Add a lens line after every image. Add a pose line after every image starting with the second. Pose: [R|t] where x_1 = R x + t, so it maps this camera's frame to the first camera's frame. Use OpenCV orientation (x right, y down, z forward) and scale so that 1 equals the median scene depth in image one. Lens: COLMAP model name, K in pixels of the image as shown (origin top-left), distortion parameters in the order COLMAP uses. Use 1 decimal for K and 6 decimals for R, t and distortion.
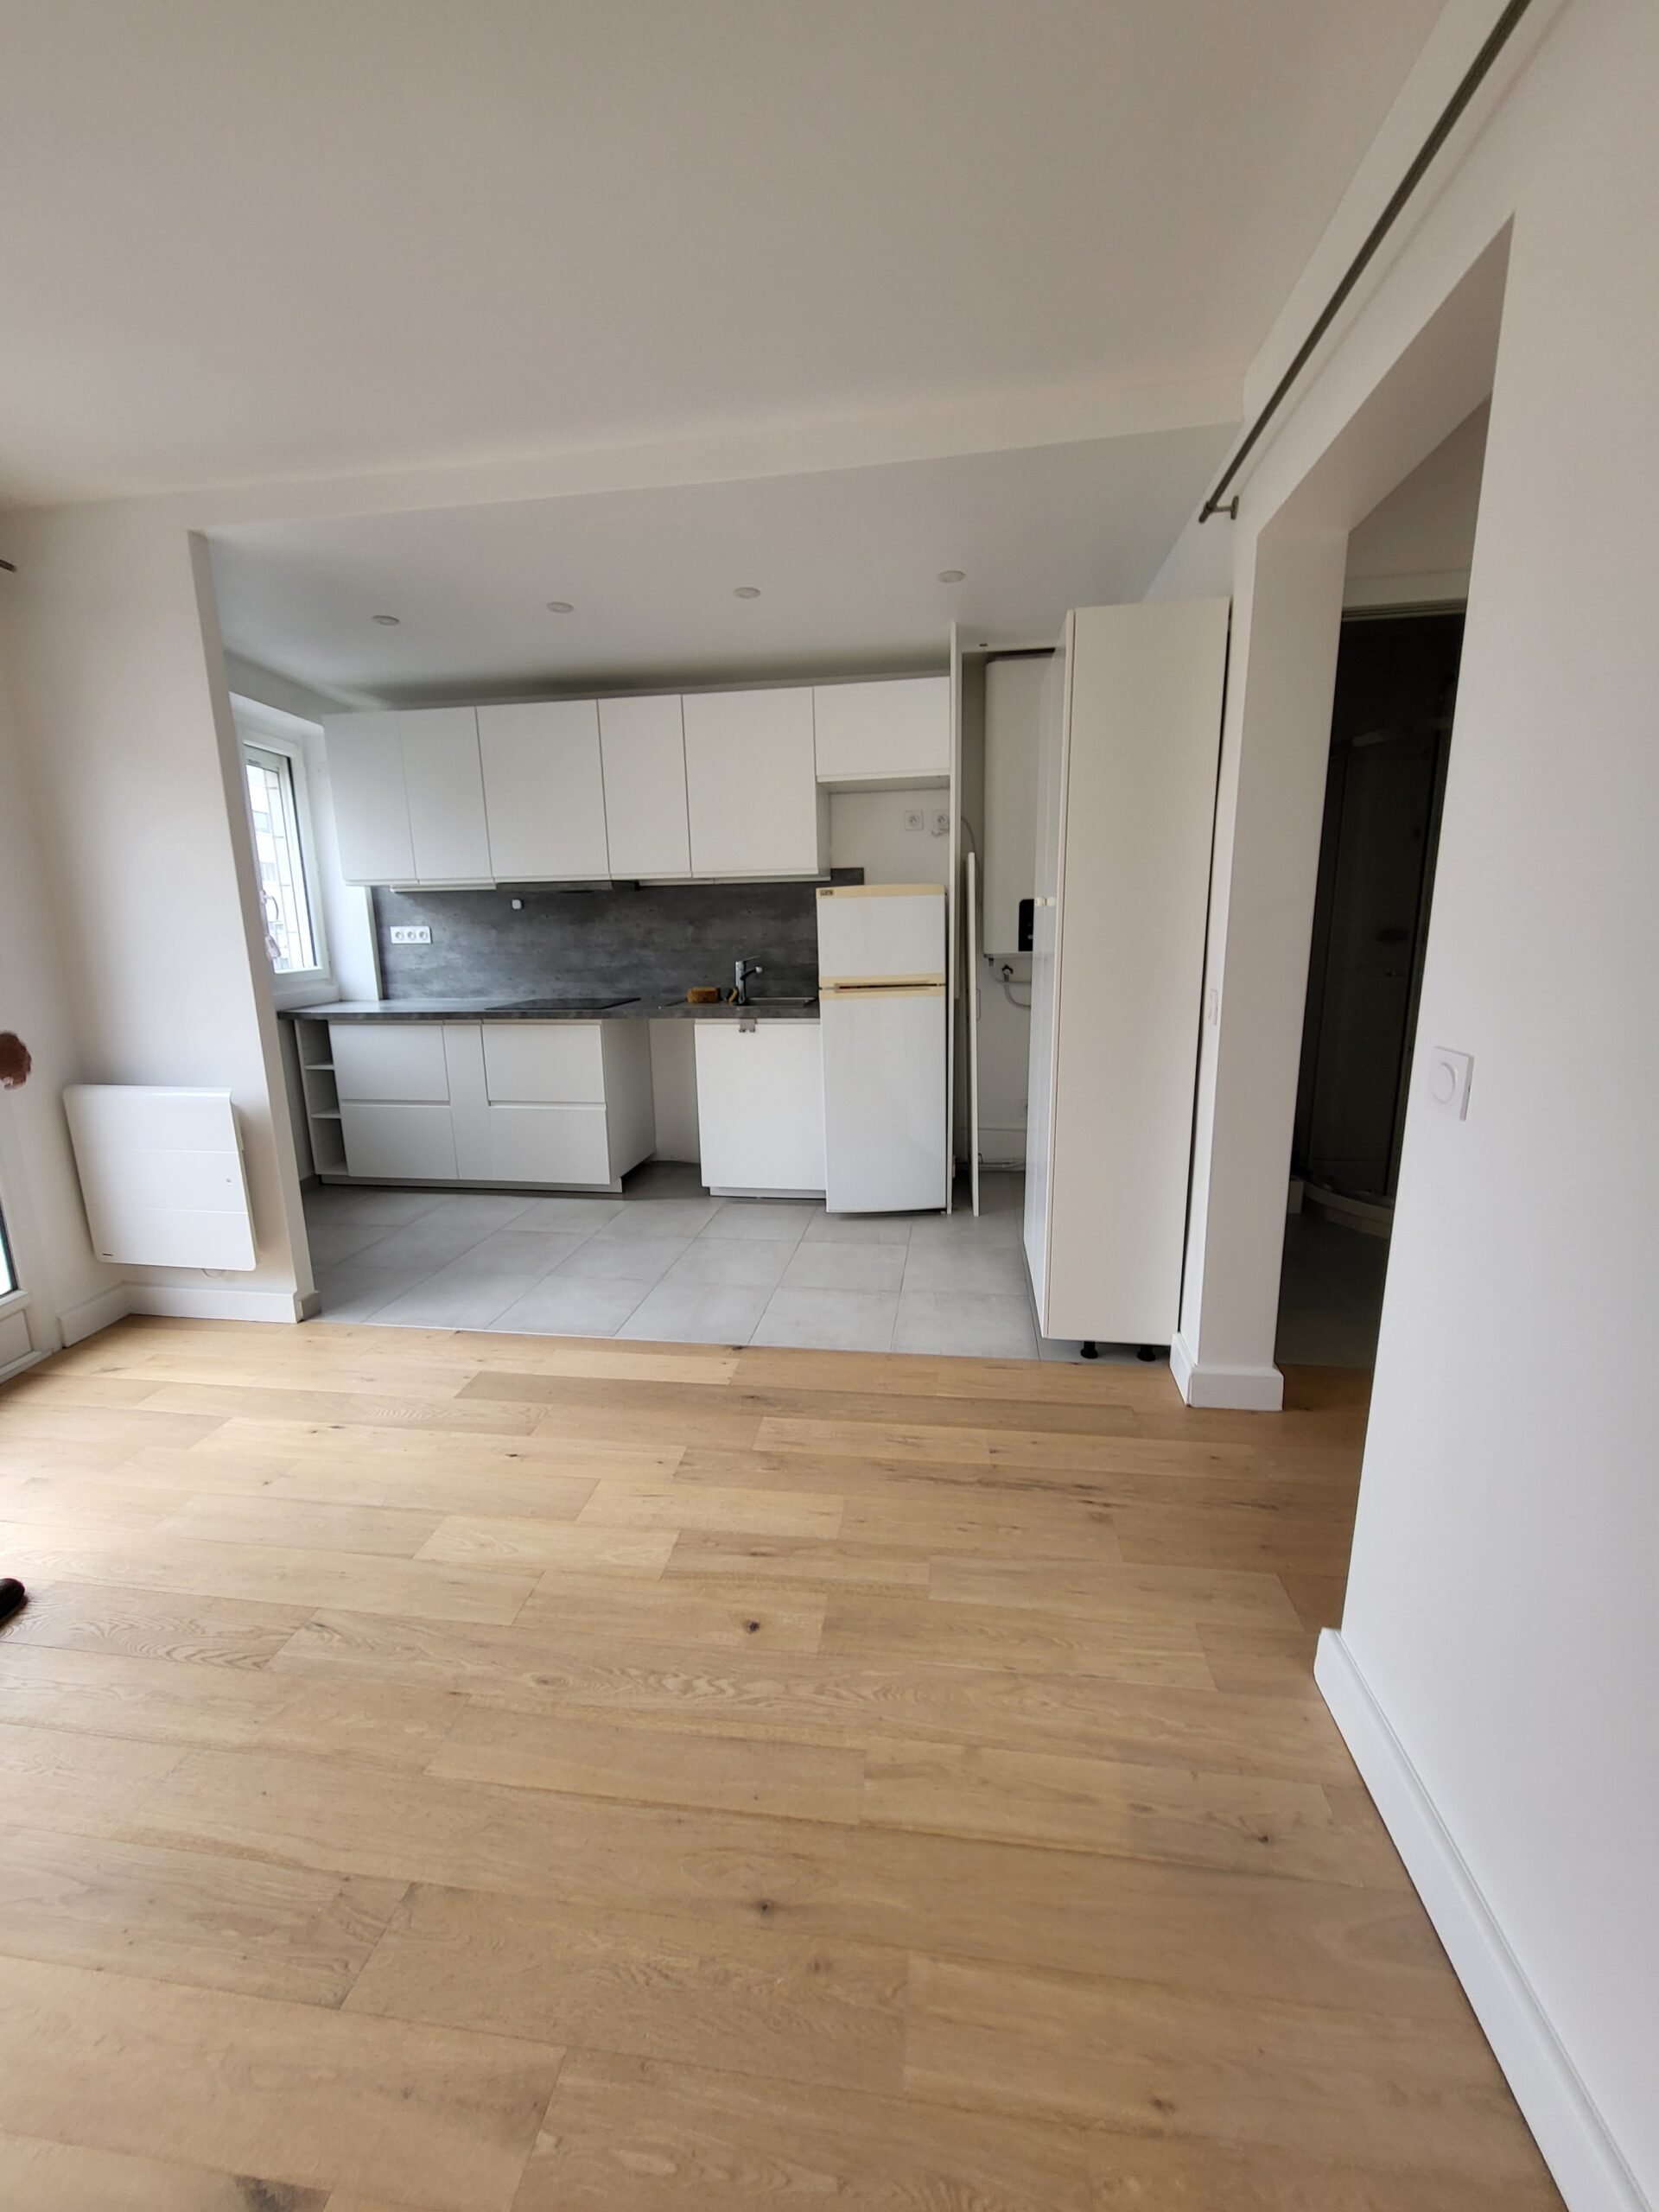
lens RADIAL K [[877.2, 0, 829.5], [0, 877.2, 1106.0], [0, 0, 1]] dist [0.002352, -0.000048]
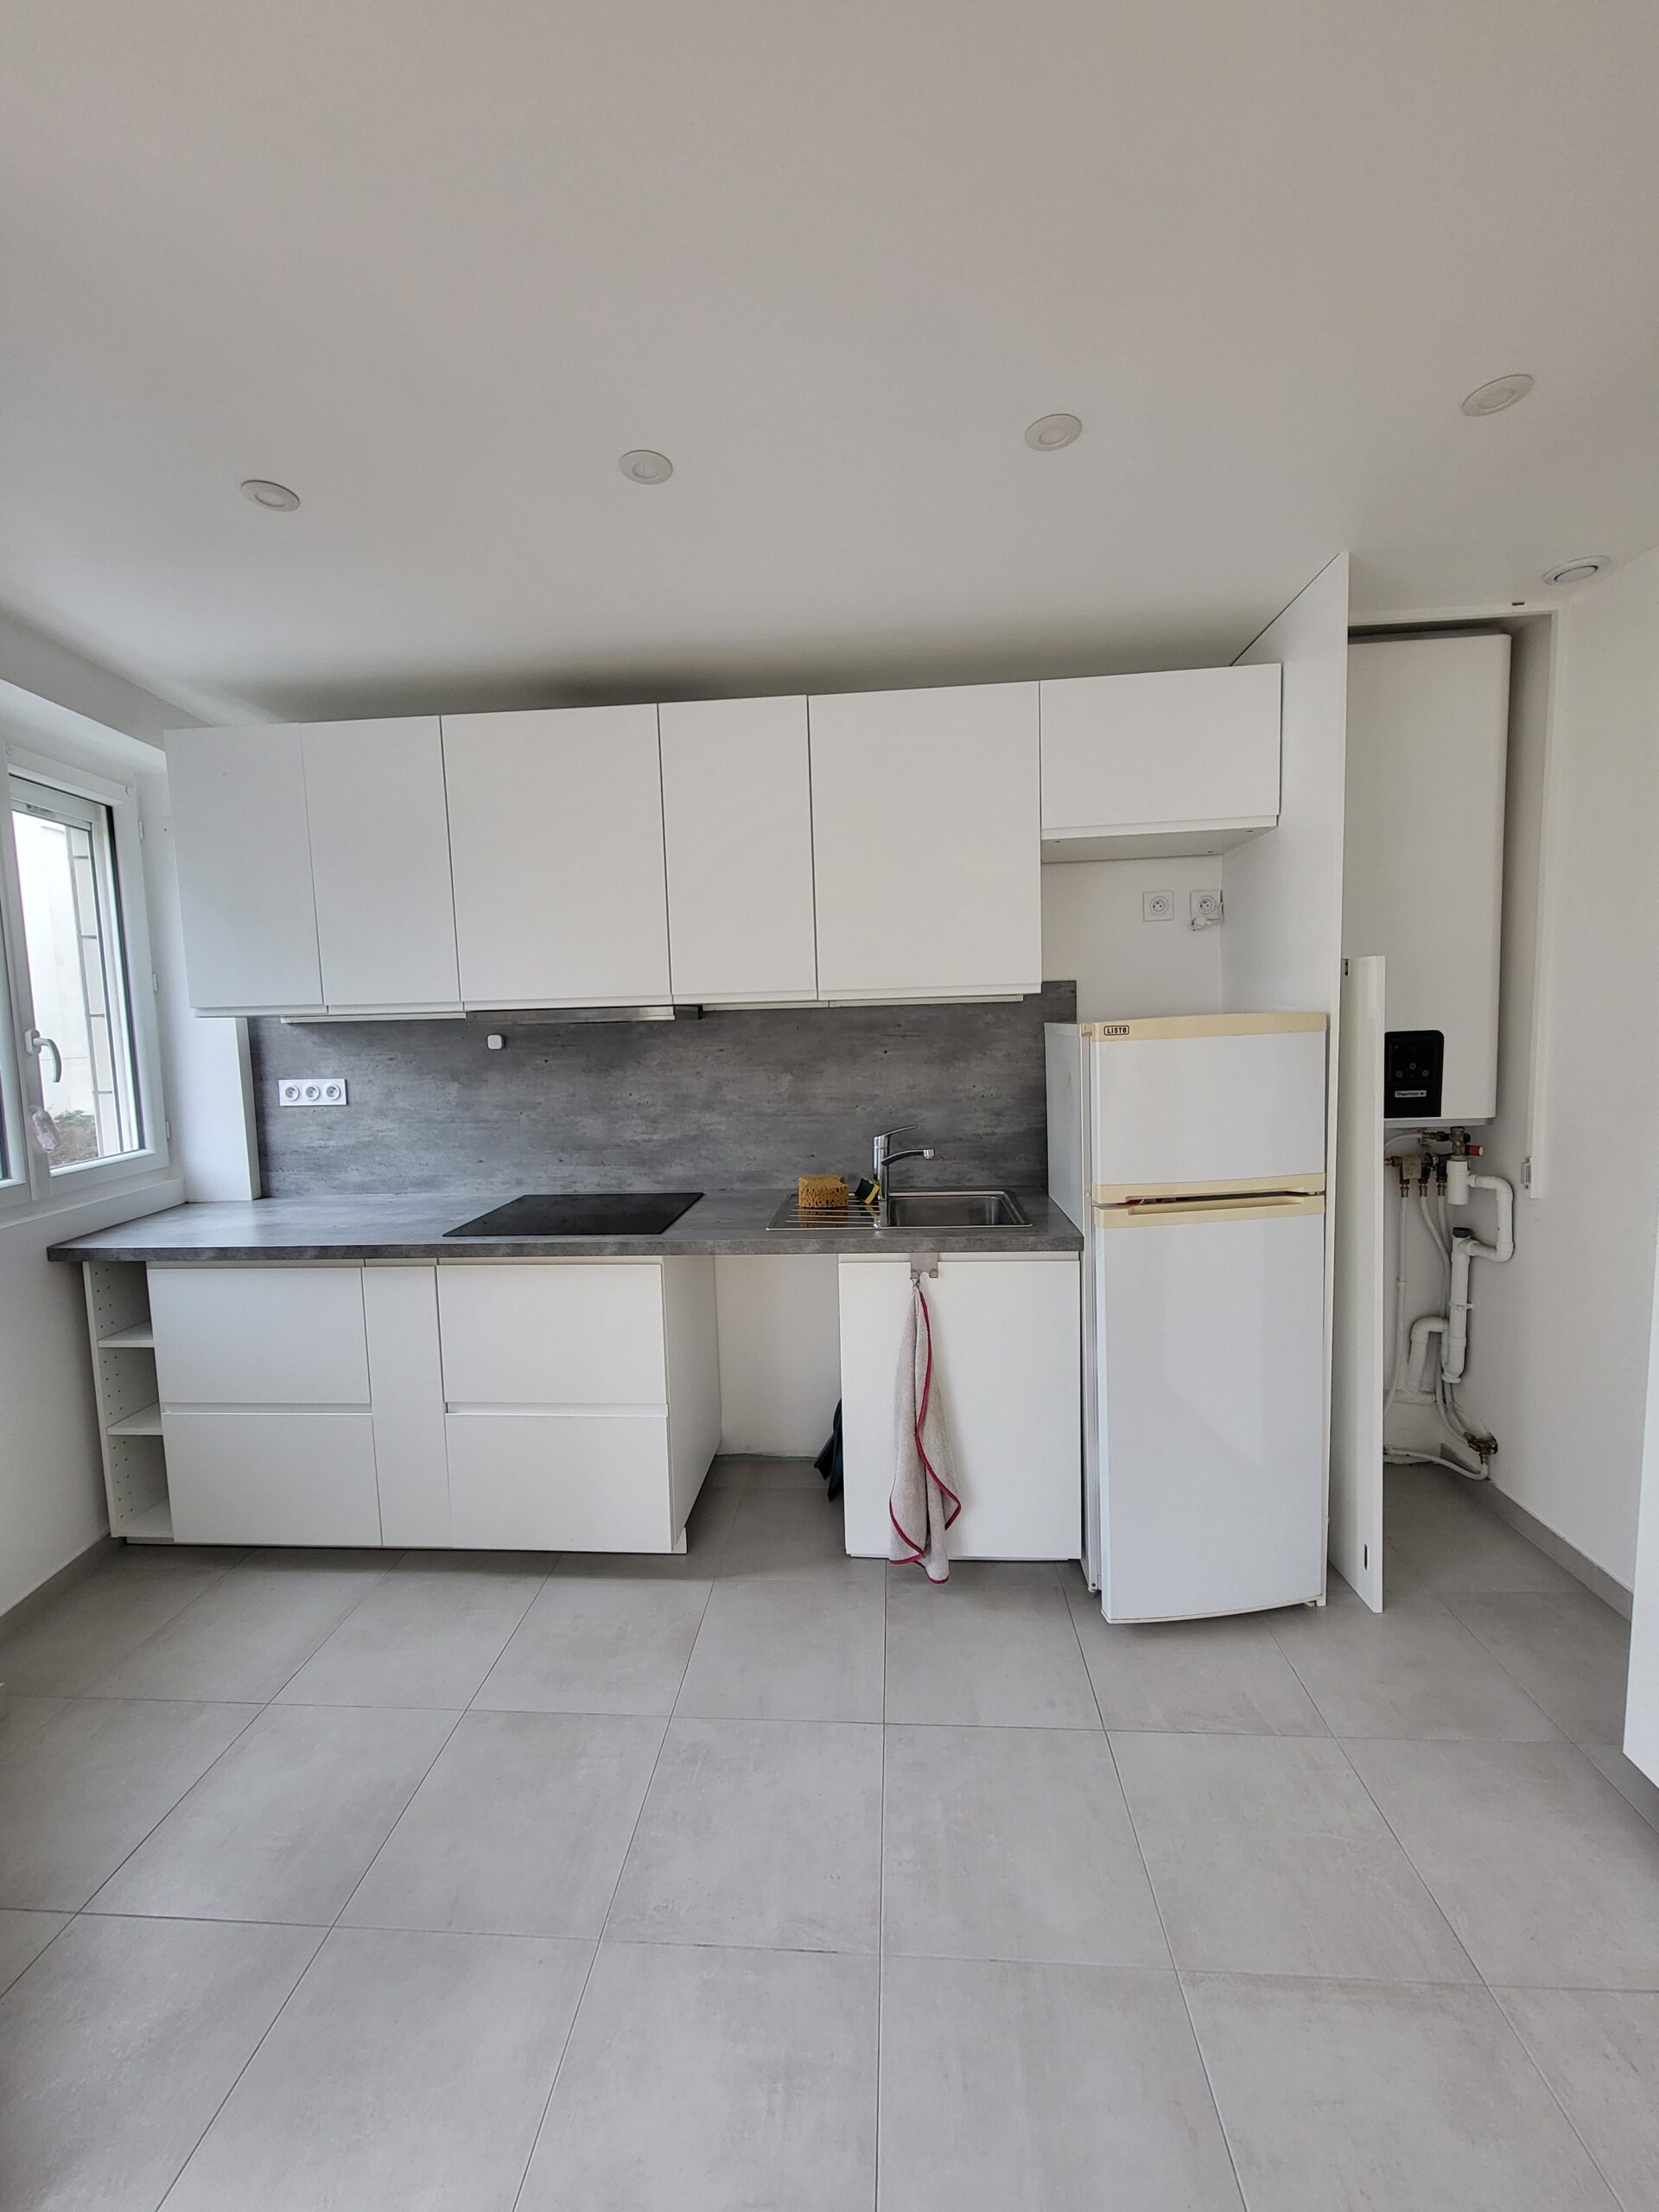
lens RADIAL K [[877.2, 0, 829.5], [0, 877.2, 1106.0], [0, 0, 1]] dist [0.002352, -0.000048]
pose [[0.996864, -0.017387, 0.077195, -0.176756], [0.025874, 0.993556, -0.110351, -0.115093], [-0.074779, 0.112002, 0.990890, 0.392662]]
